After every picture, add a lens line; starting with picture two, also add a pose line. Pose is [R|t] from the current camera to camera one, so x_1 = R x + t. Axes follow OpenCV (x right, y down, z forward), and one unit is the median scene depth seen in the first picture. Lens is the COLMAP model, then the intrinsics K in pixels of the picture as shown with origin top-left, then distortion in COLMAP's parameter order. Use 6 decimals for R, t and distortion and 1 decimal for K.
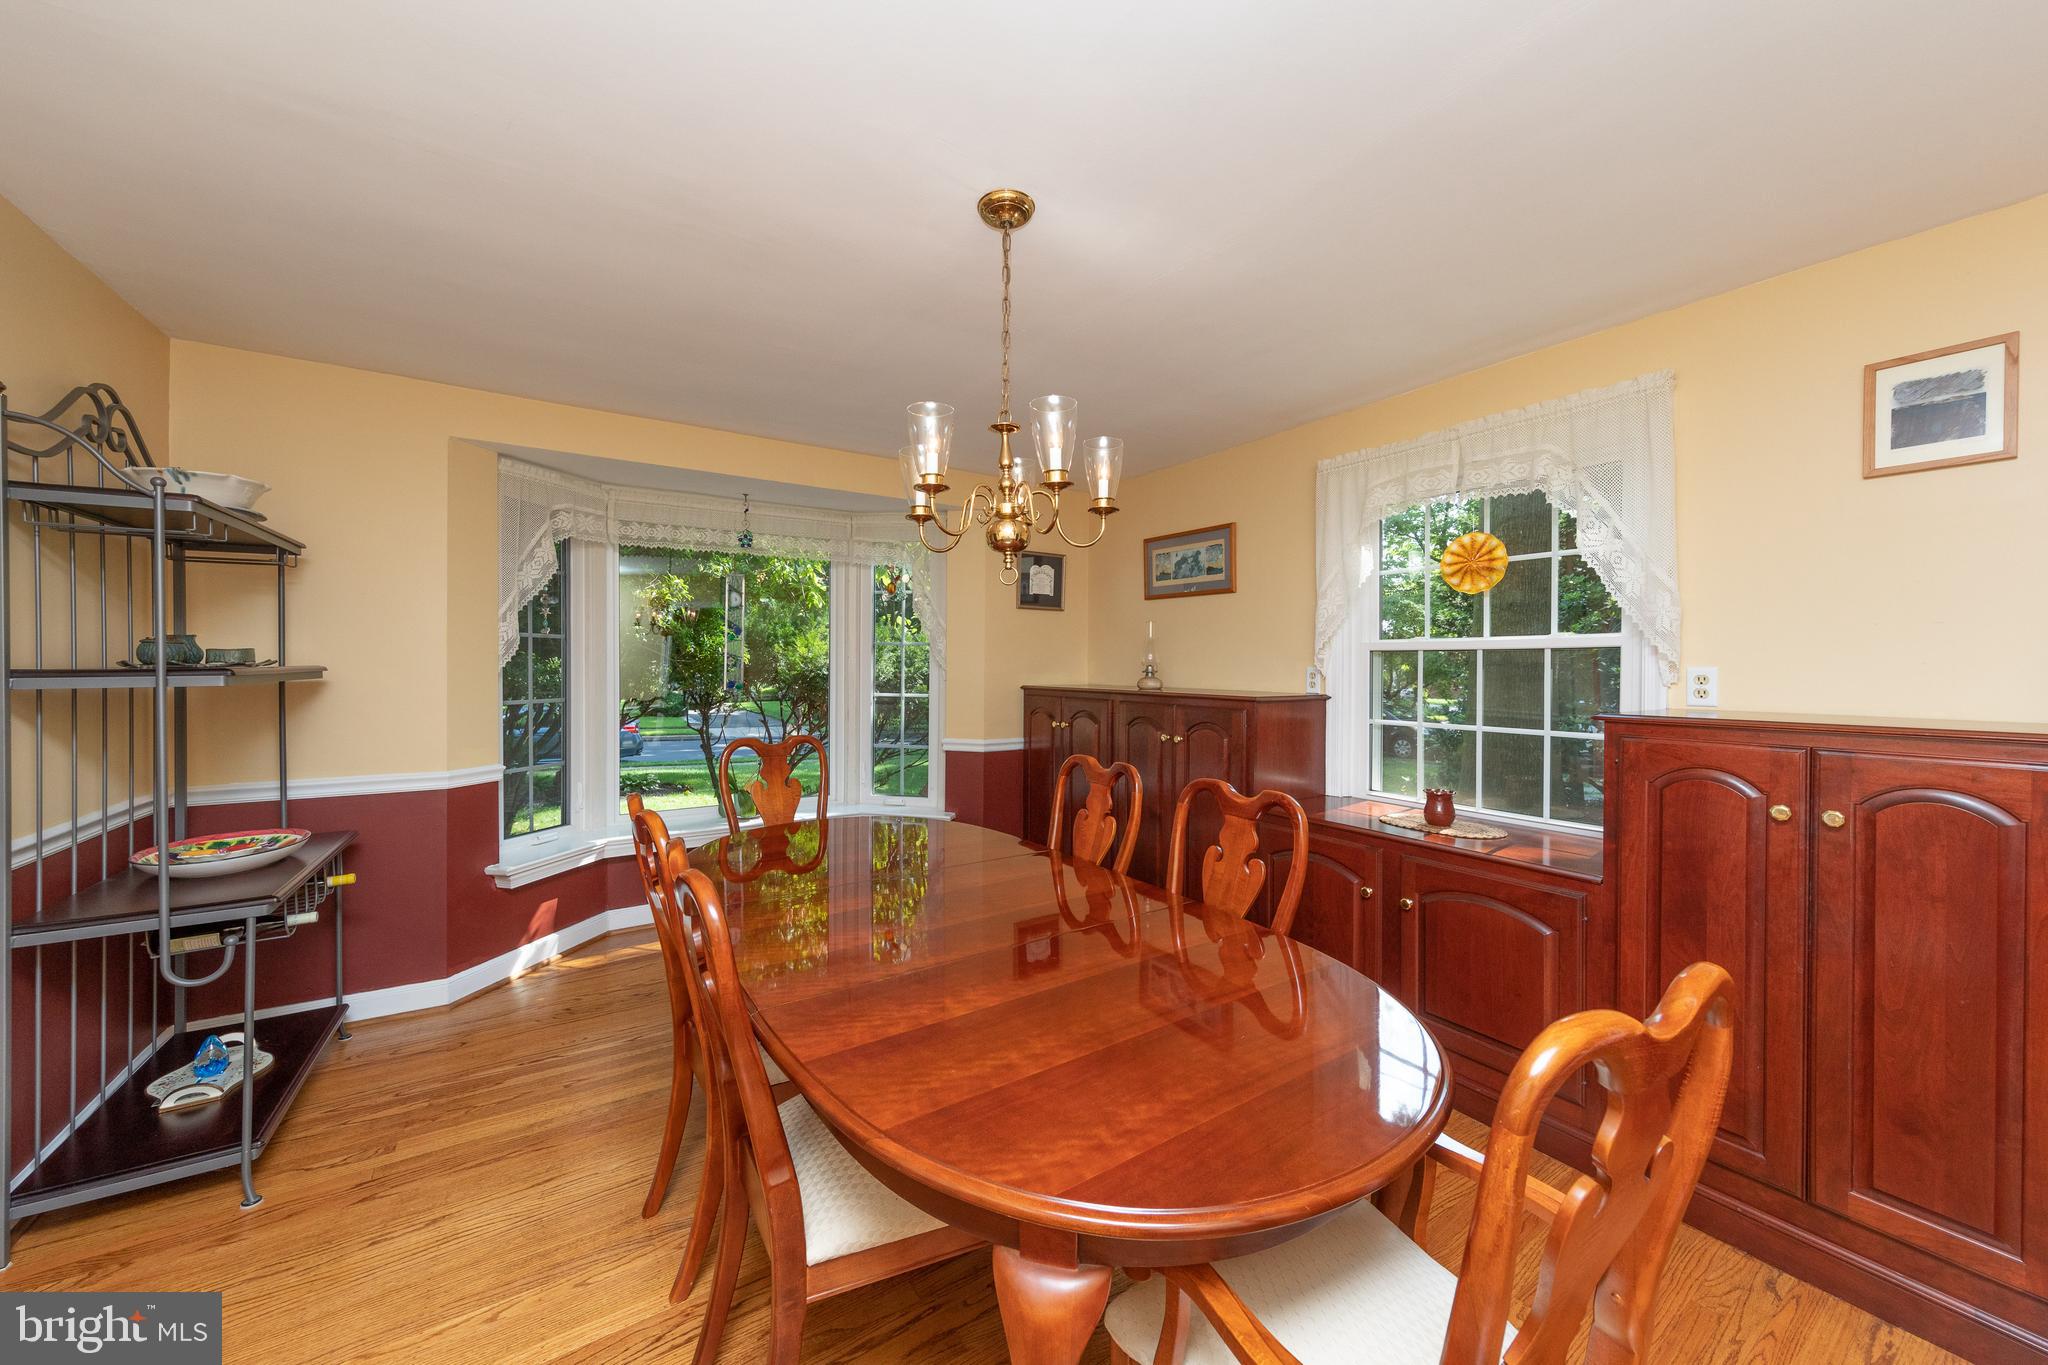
lens RADIAL K [[743.8, 0, 1024.9], [0, 743.8, 675.8], [0, 0, 1]] dist [0.001206, 0.000034]
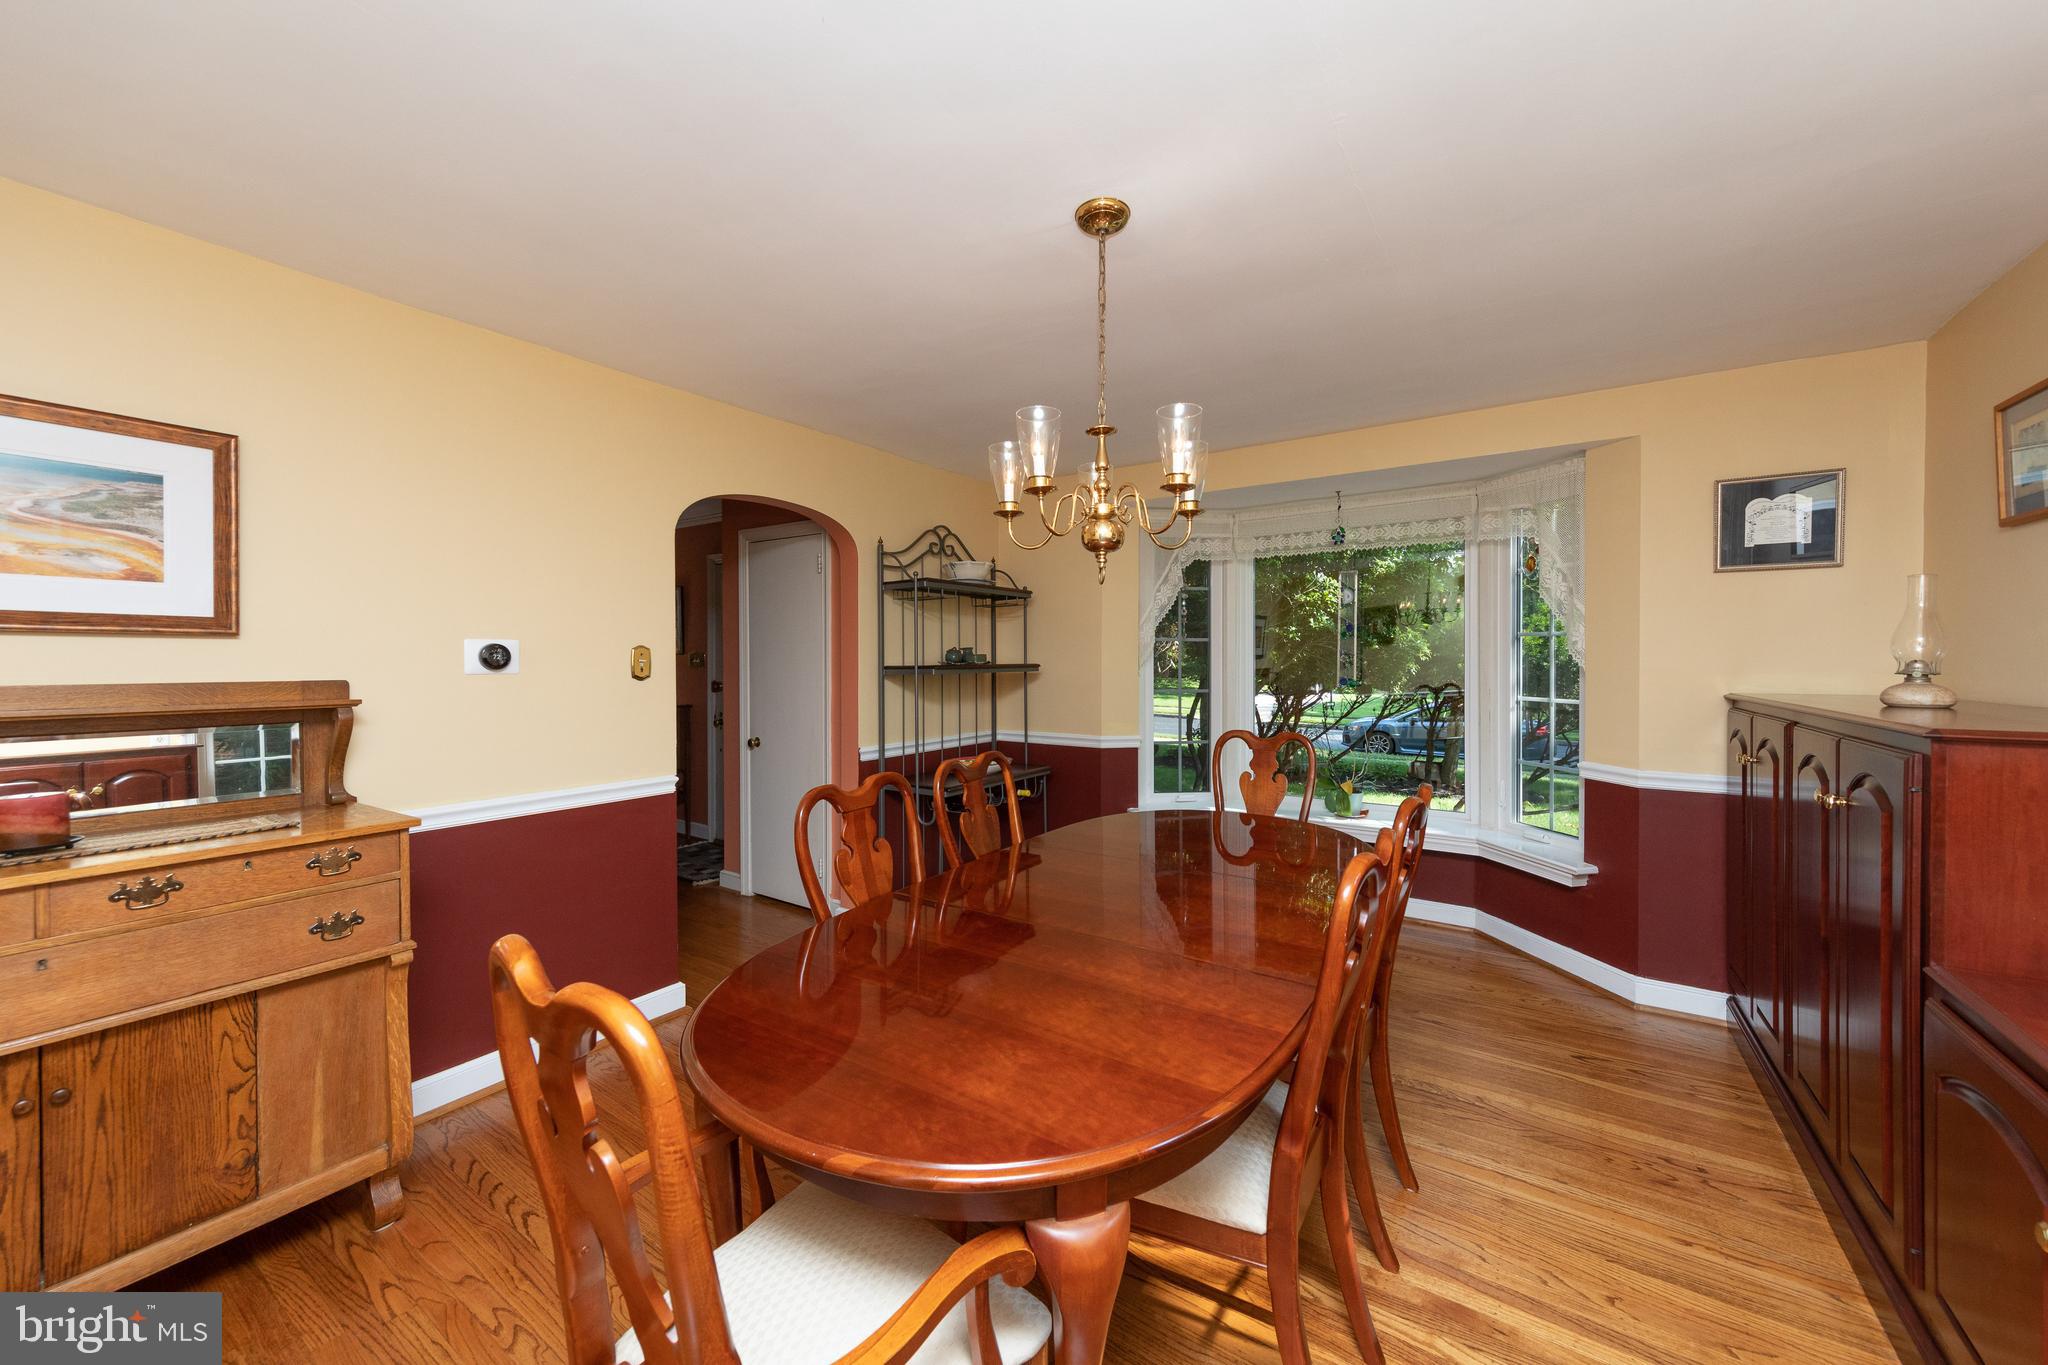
lens RADIAL K [[743.8, 0, 1021.7], [0, 743.8, 666.1], [0, 0, 1]] dist [0.001206, 0.000034]
pose [[0.387072, 0.002543, -0.922046, 0.385831], [-0.009702, 0.999952, -0.001315, -0.003537], [0.921999, 0.009454, 0.387078, 0.224576]]
